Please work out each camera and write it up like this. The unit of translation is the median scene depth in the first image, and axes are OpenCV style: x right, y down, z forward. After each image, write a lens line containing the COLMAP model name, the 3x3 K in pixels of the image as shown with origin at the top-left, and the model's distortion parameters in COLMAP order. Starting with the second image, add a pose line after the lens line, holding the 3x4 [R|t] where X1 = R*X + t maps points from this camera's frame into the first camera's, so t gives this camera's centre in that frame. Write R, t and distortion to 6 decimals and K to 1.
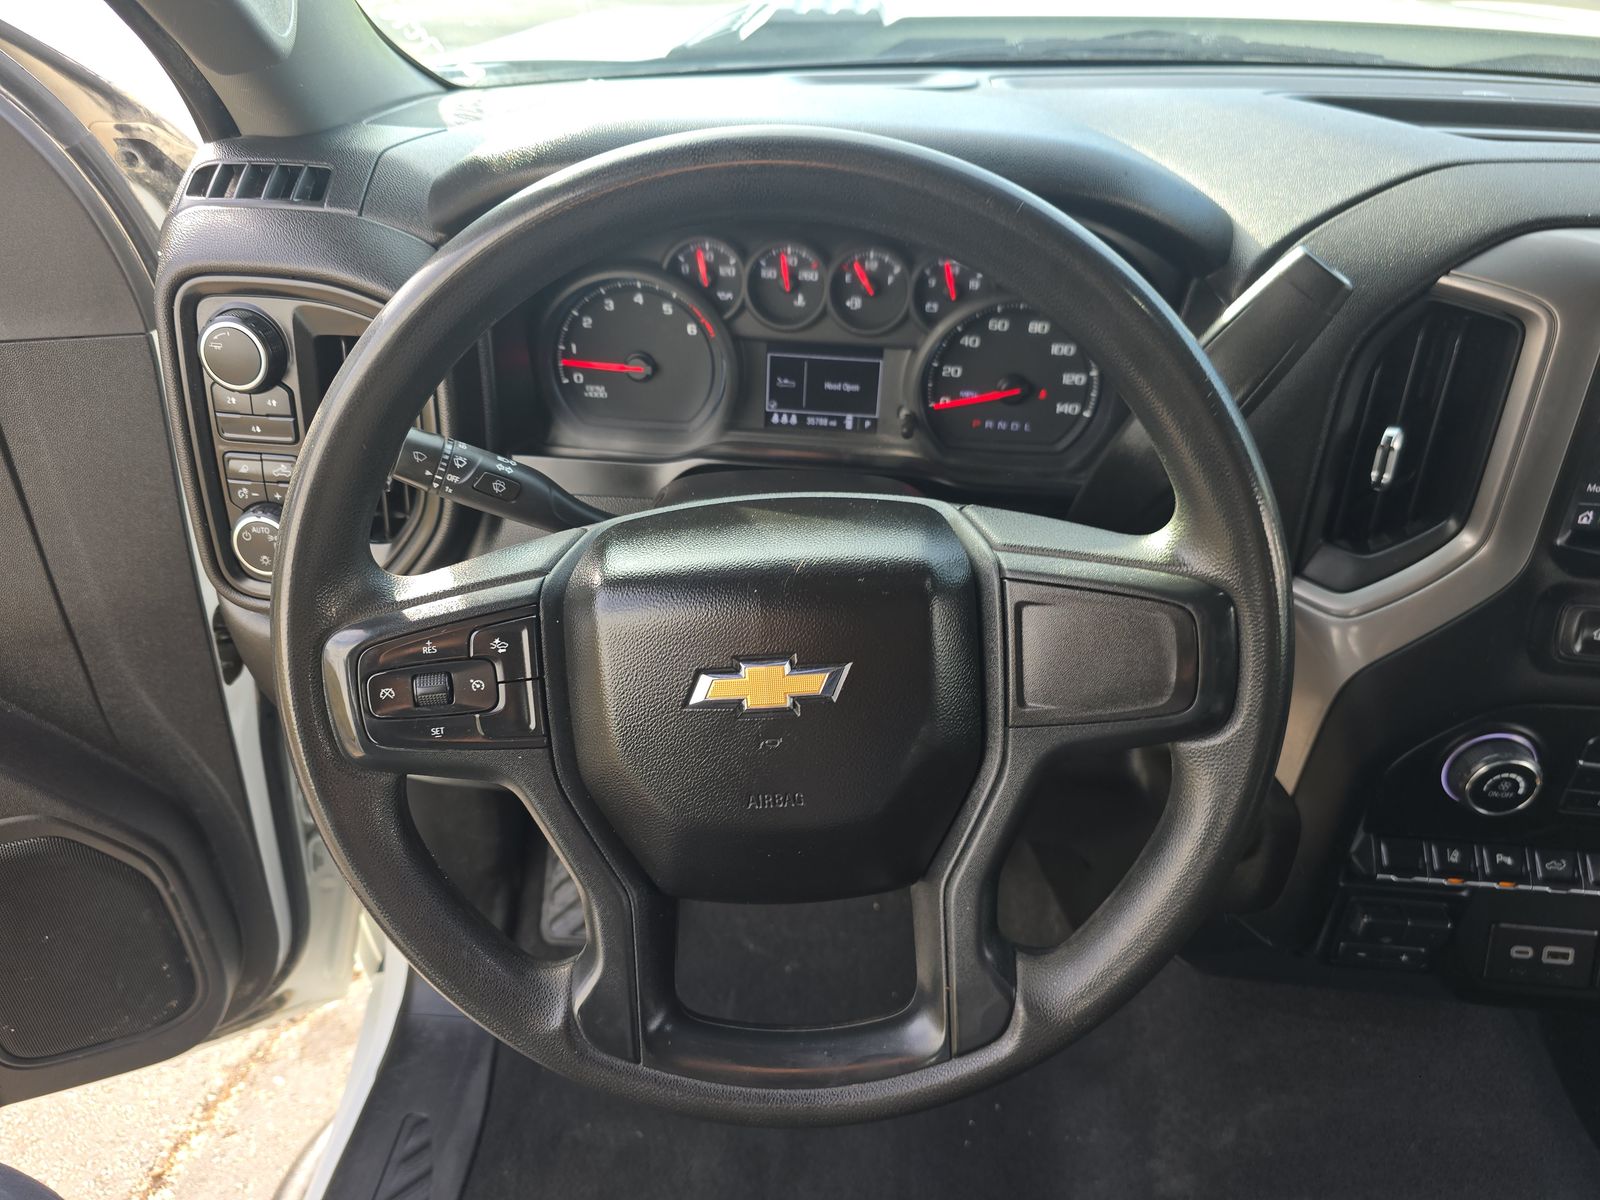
lens RADIAL K [[1115.1, 0, 780.7], [0, 1115.1, 600.0], [0, 0, 1]] dist [0.085180, -0.077768]
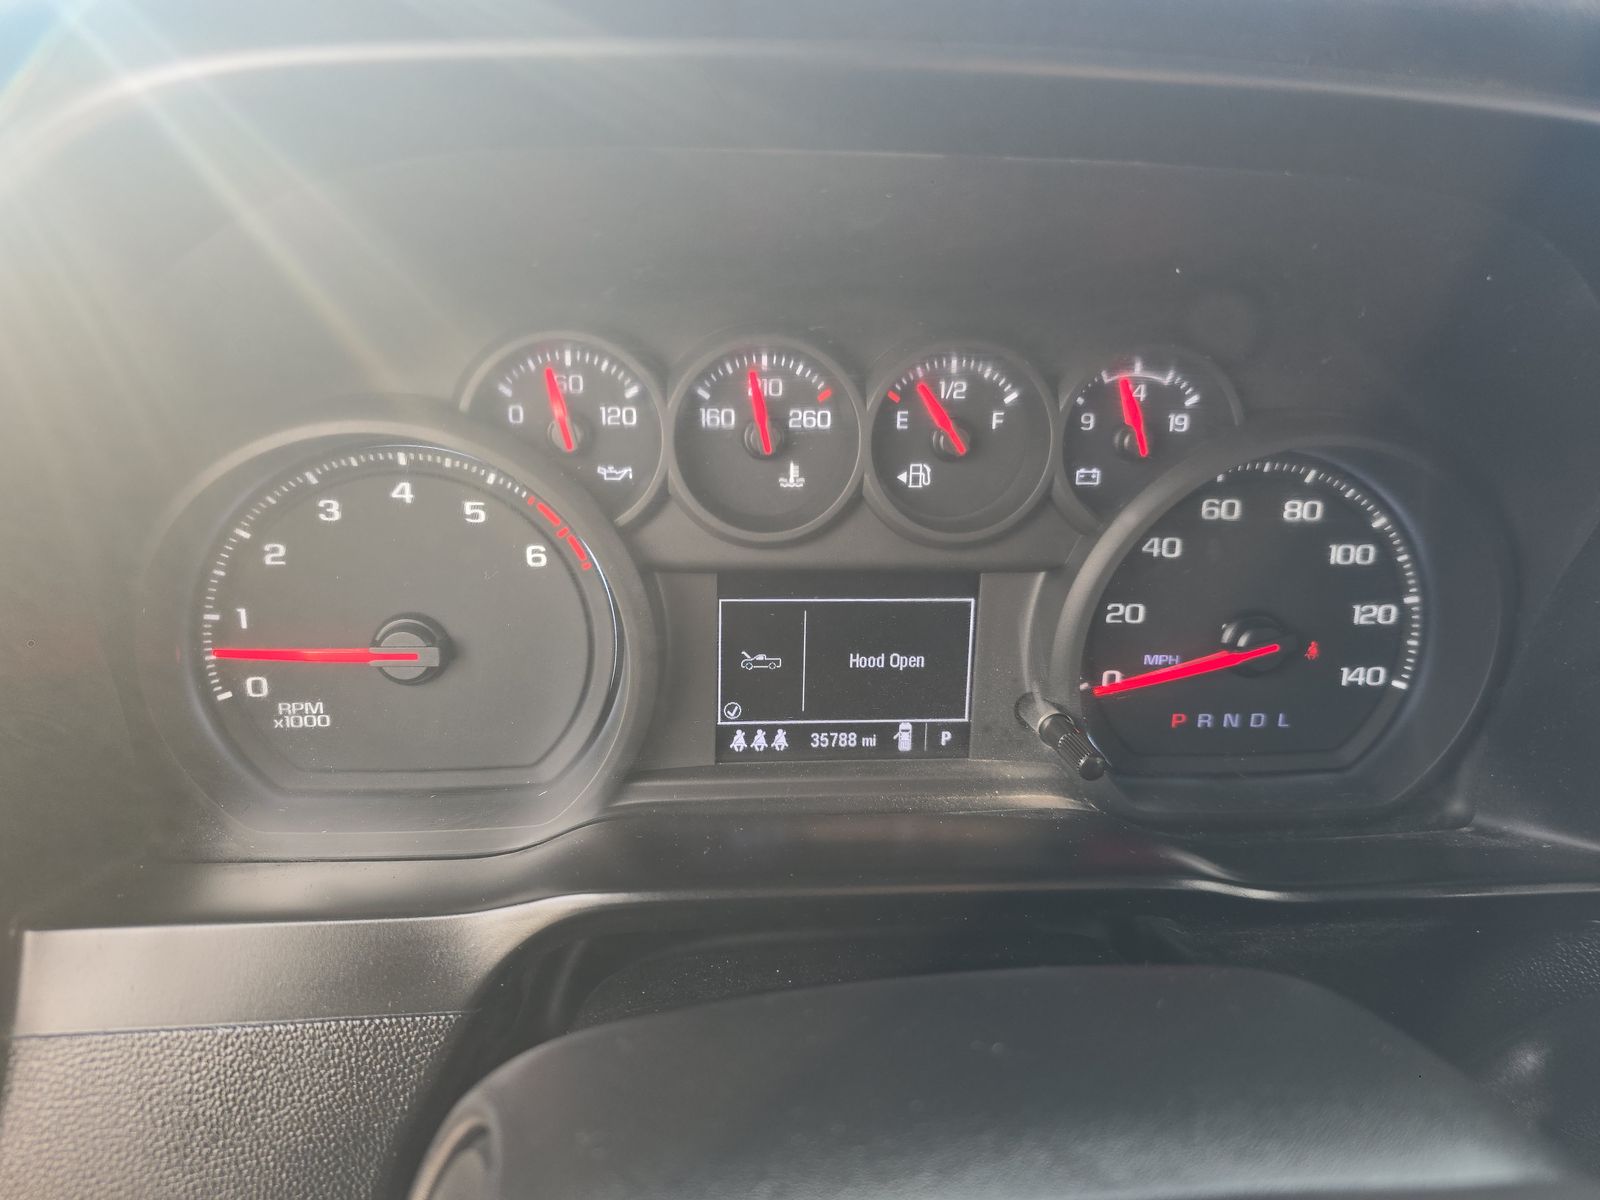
lens RADIAL K [[1115.1, 0, 780.7], [0, 1115.1, 600.0], [0, 0, 1]] dist [0.085180, -0.077768]
pose [[0.985887, -0.061919, 0.155541, -0.055059], [0.091826, 0.976862, -0.193157, -0.134081], [-0.139982, 0.204713, 0.968761, 0.577291]]
